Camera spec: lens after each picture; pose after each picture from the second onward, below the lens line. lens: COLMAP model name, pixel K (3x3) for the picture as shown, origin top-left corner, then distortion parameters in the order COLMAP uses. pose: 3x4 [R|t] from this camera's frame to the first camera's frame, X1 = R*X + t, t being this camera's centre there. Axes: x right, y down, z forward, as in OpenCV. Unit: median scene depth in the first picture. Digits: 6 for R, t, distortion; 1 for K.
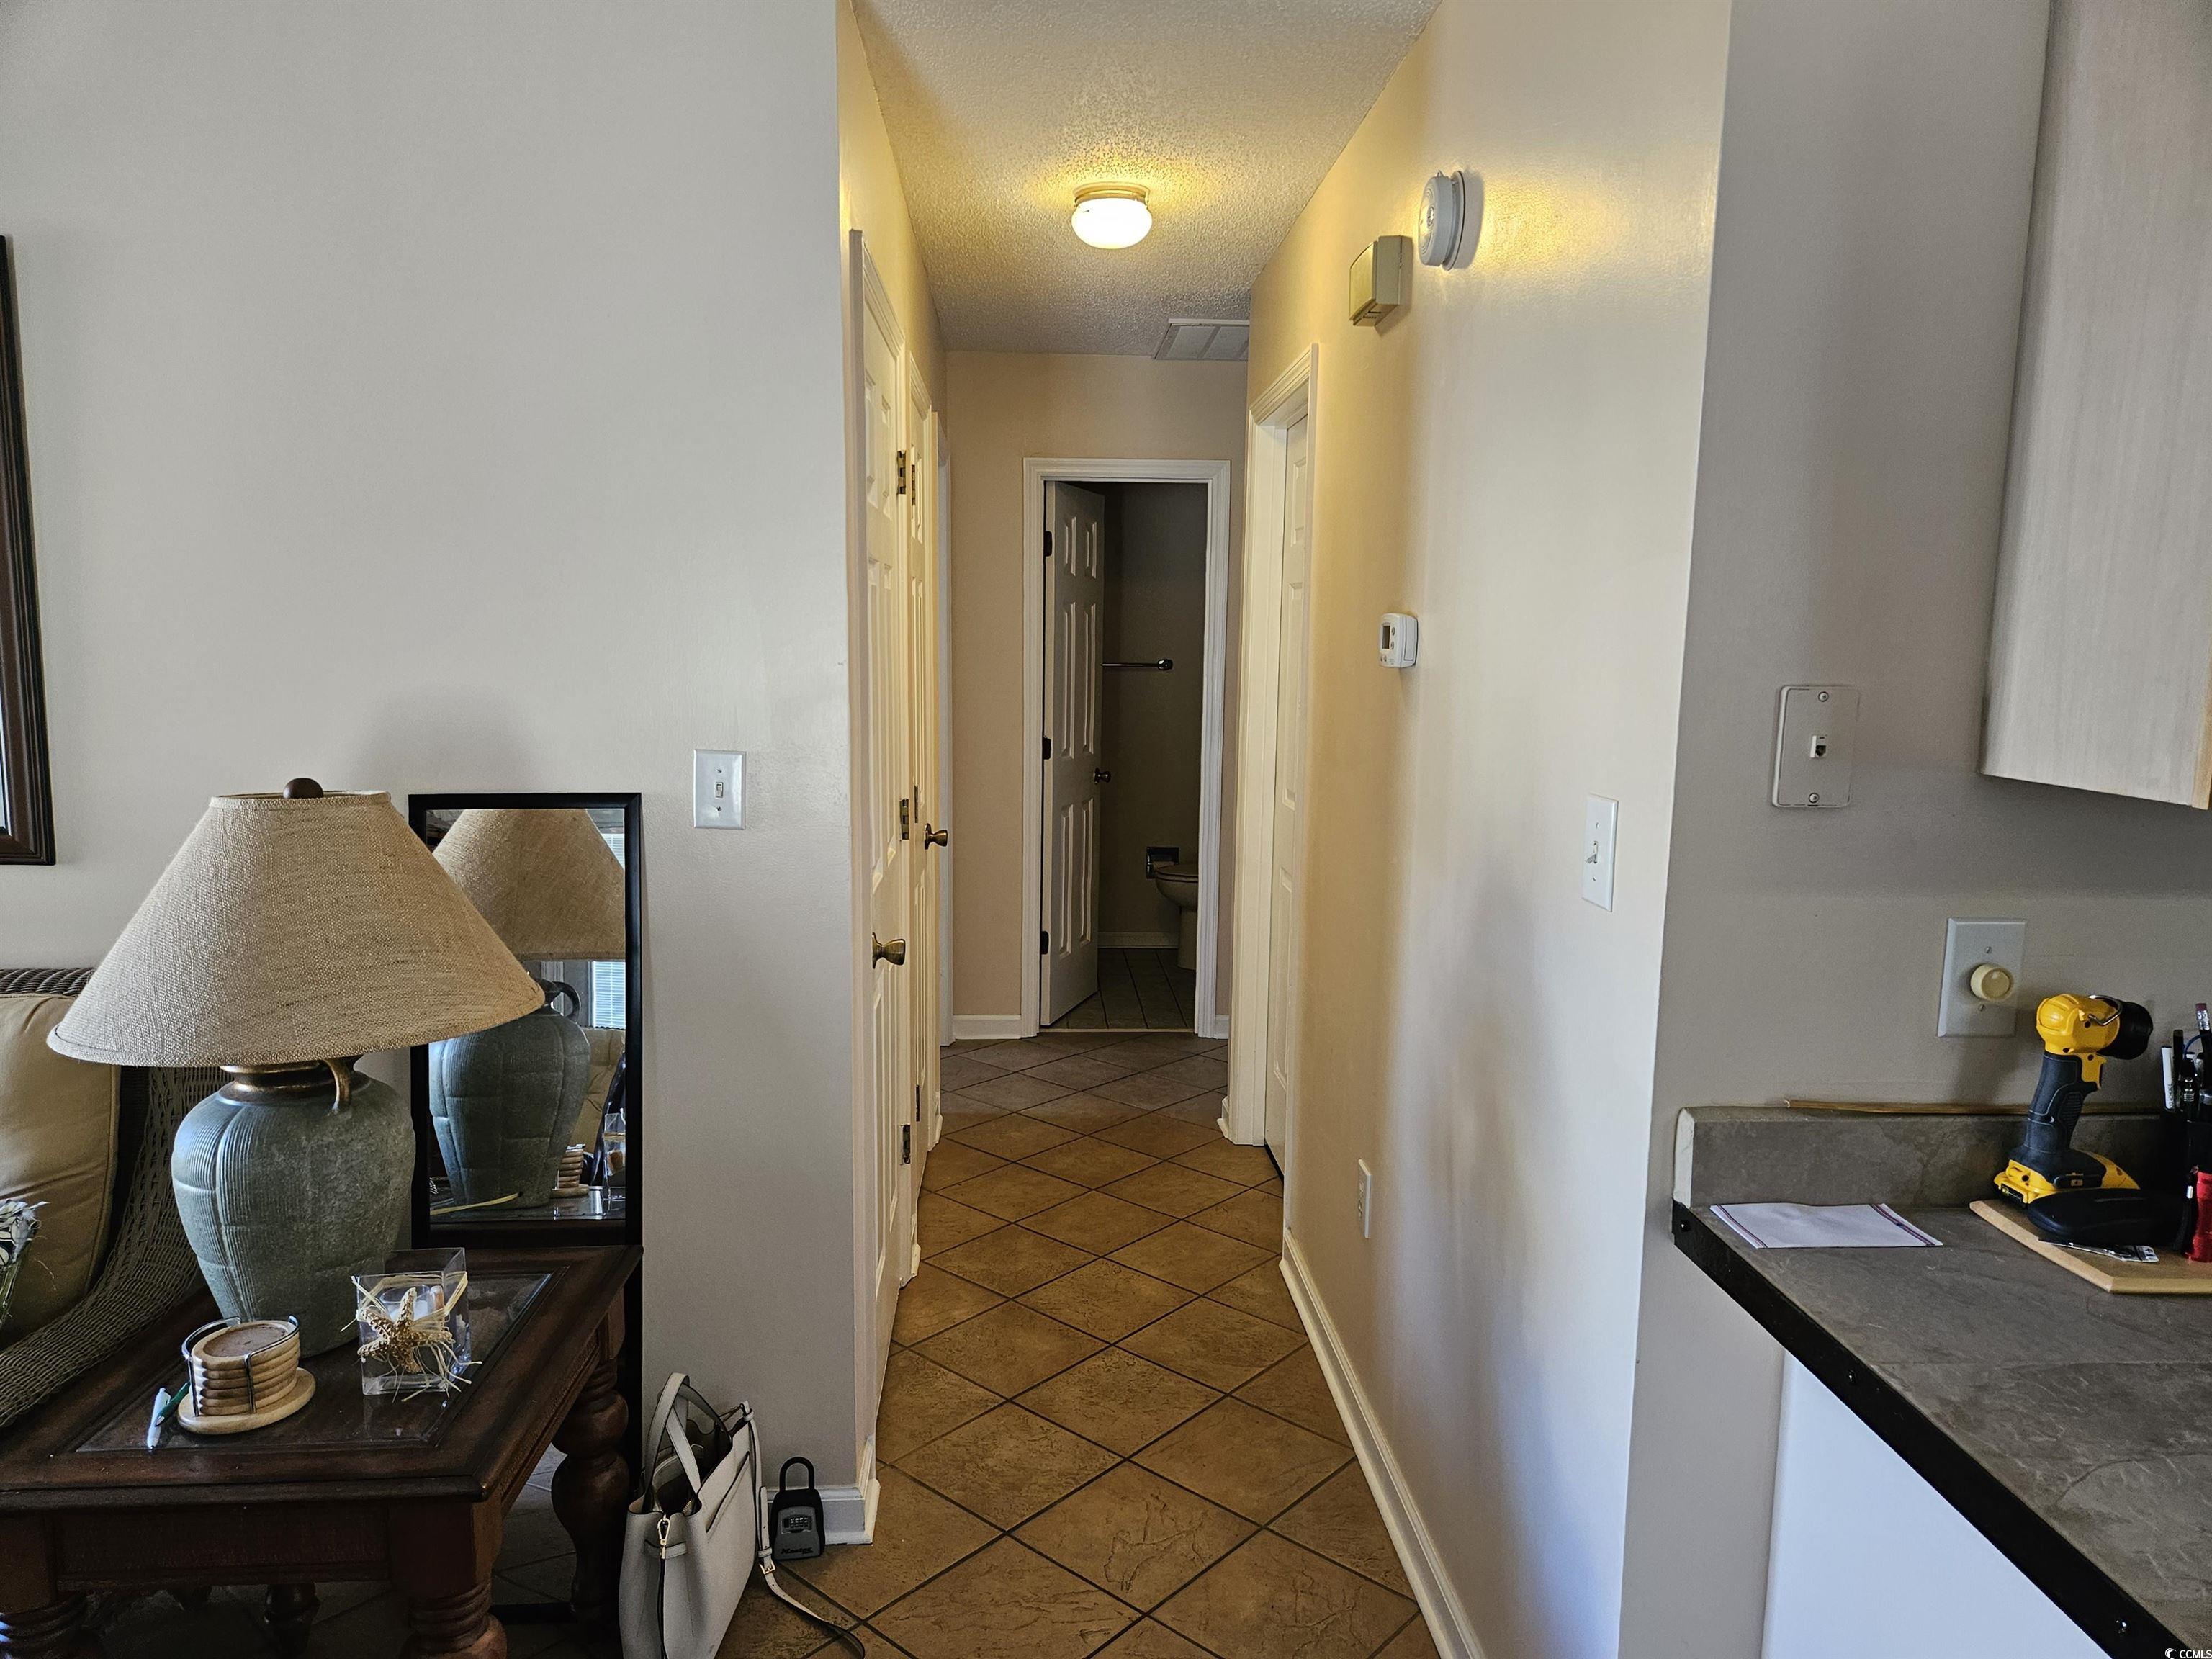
lens RADIAL K [[1466.3, 0, 1106.8], [0, 1466.3, 836.6], [0, 0, 1]] dist [0.075387, -0.059931]
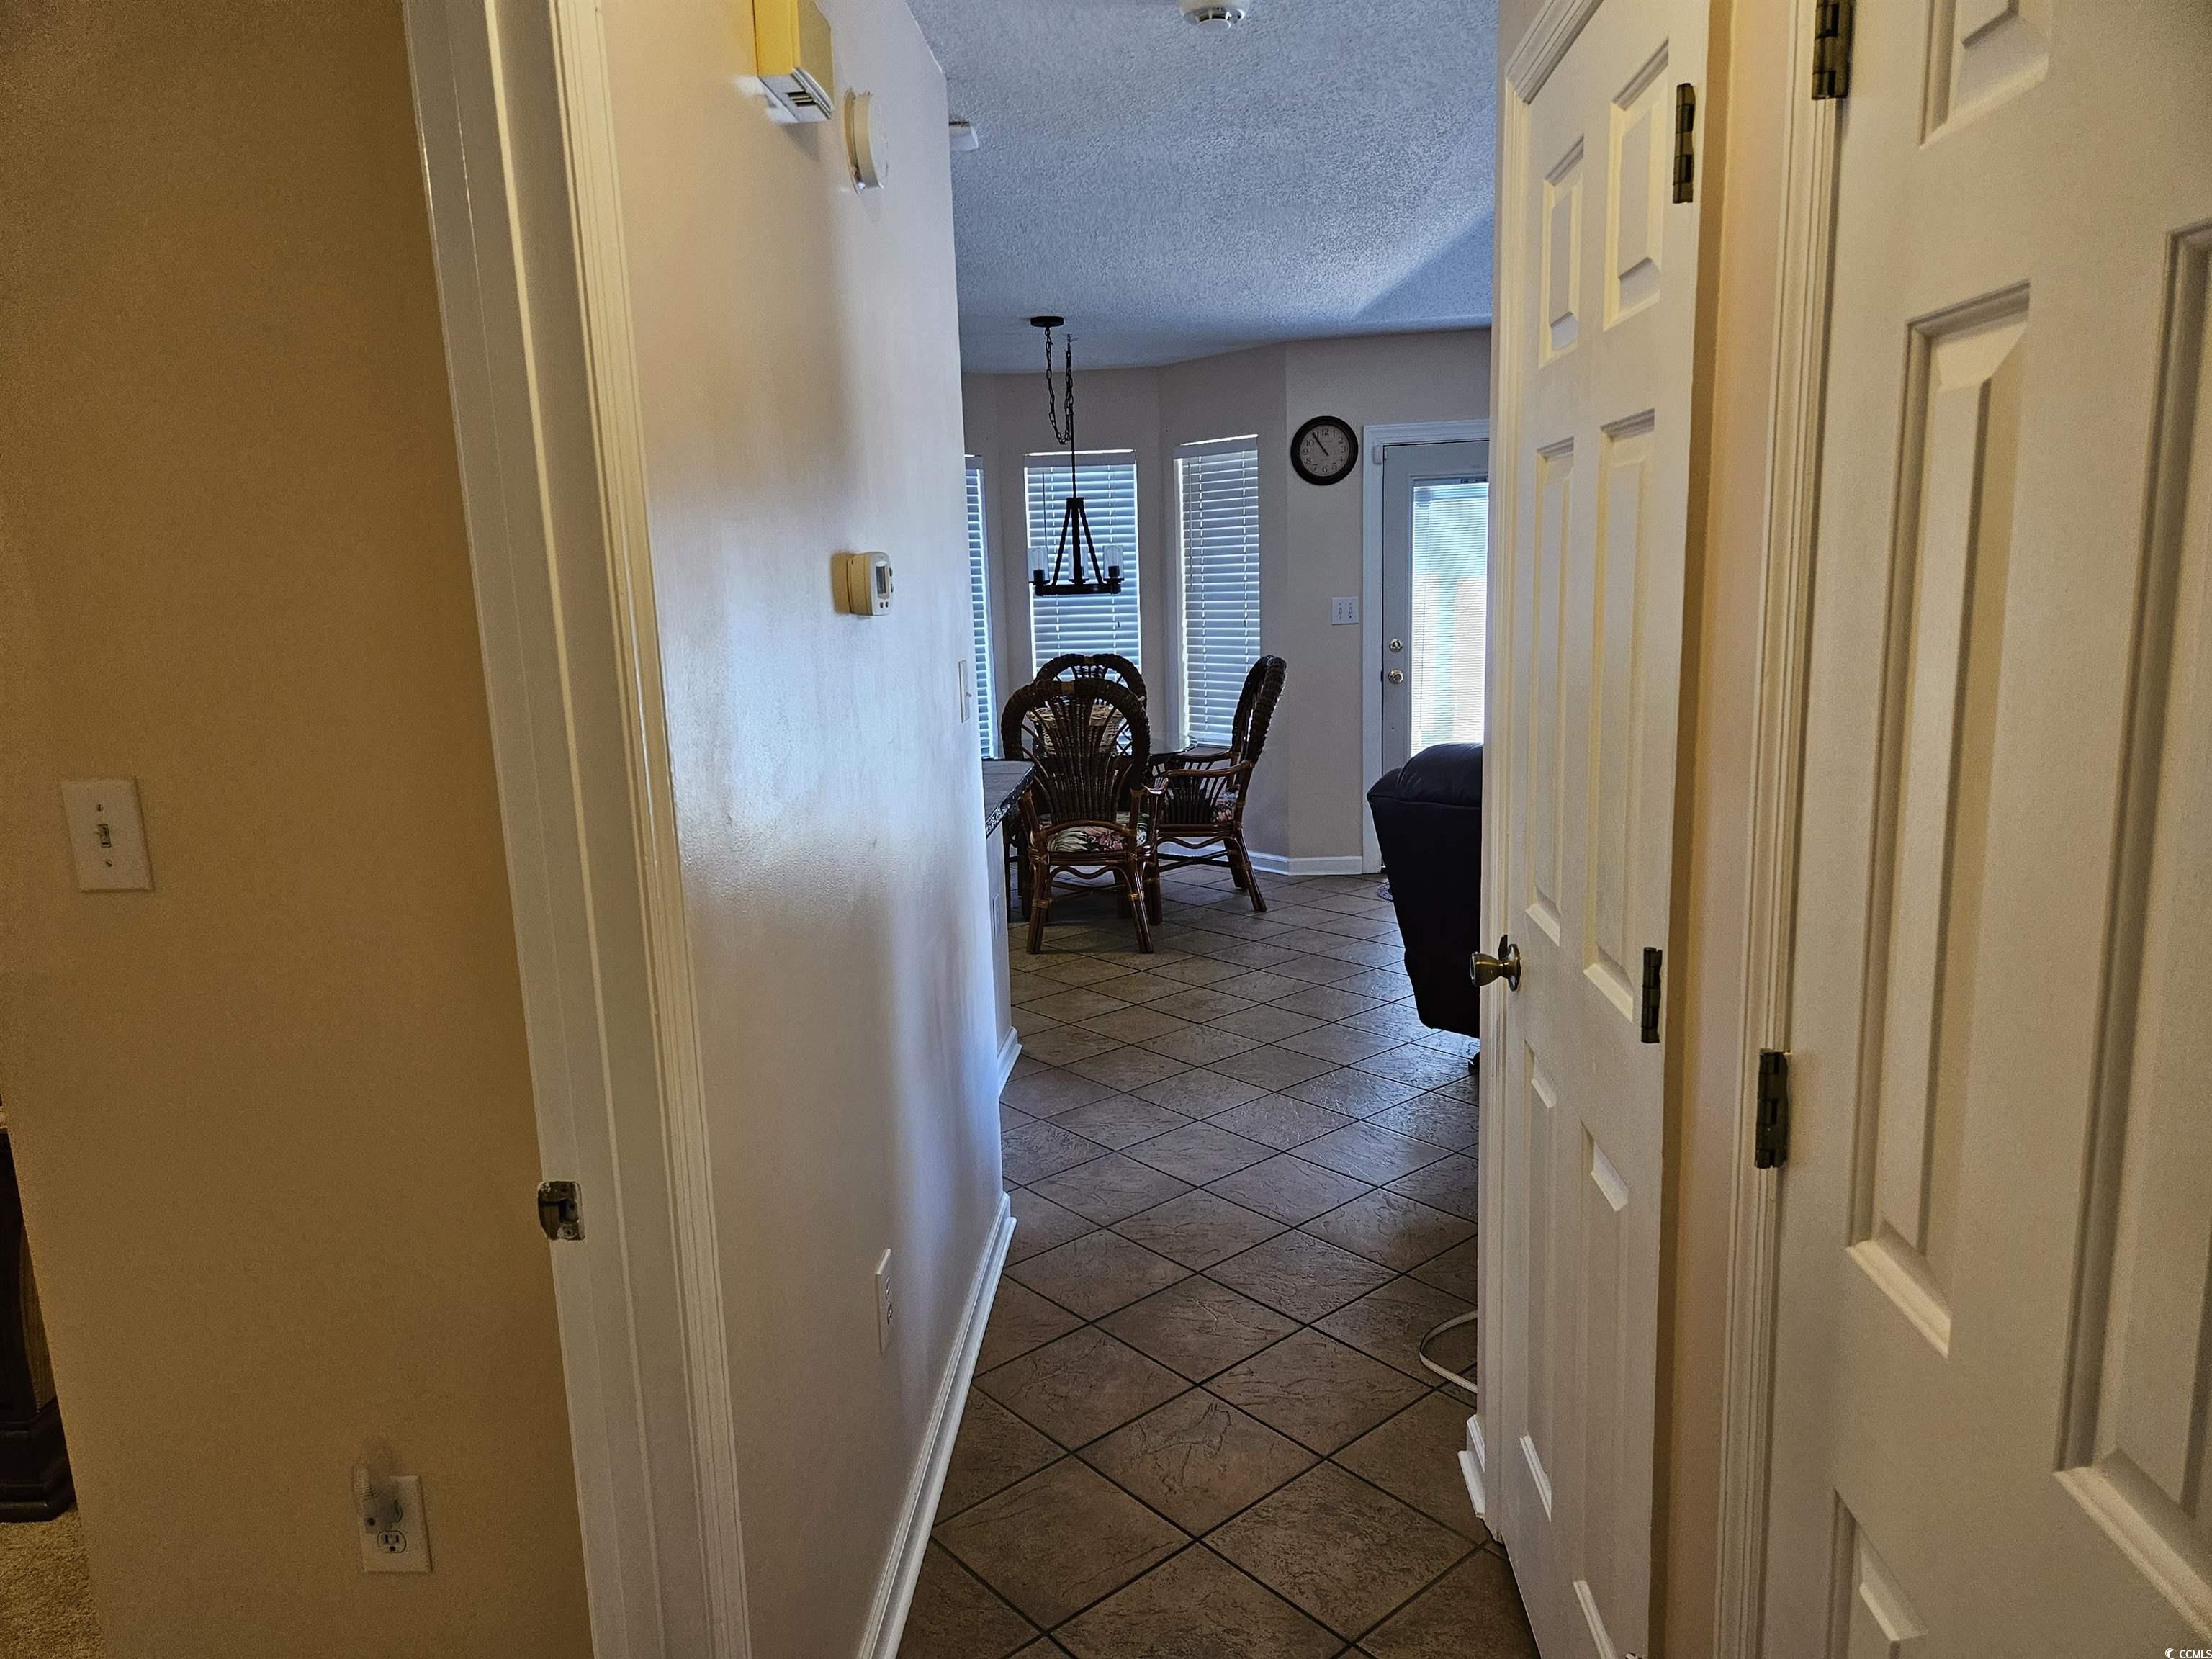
lens RADIAL K [[1466.3, 0, 1106.8], [0, 1466.3, 836.6], [0, 0, 1]] dist [0.075387, -0.059931]
pose [[-0.992491, -0.000869, 0.122316, -0.041279], [0.037794, 0.948866, 0.313409, -0.246908], [-0.116333, 0.315678, -0.941708, 1.766219]]
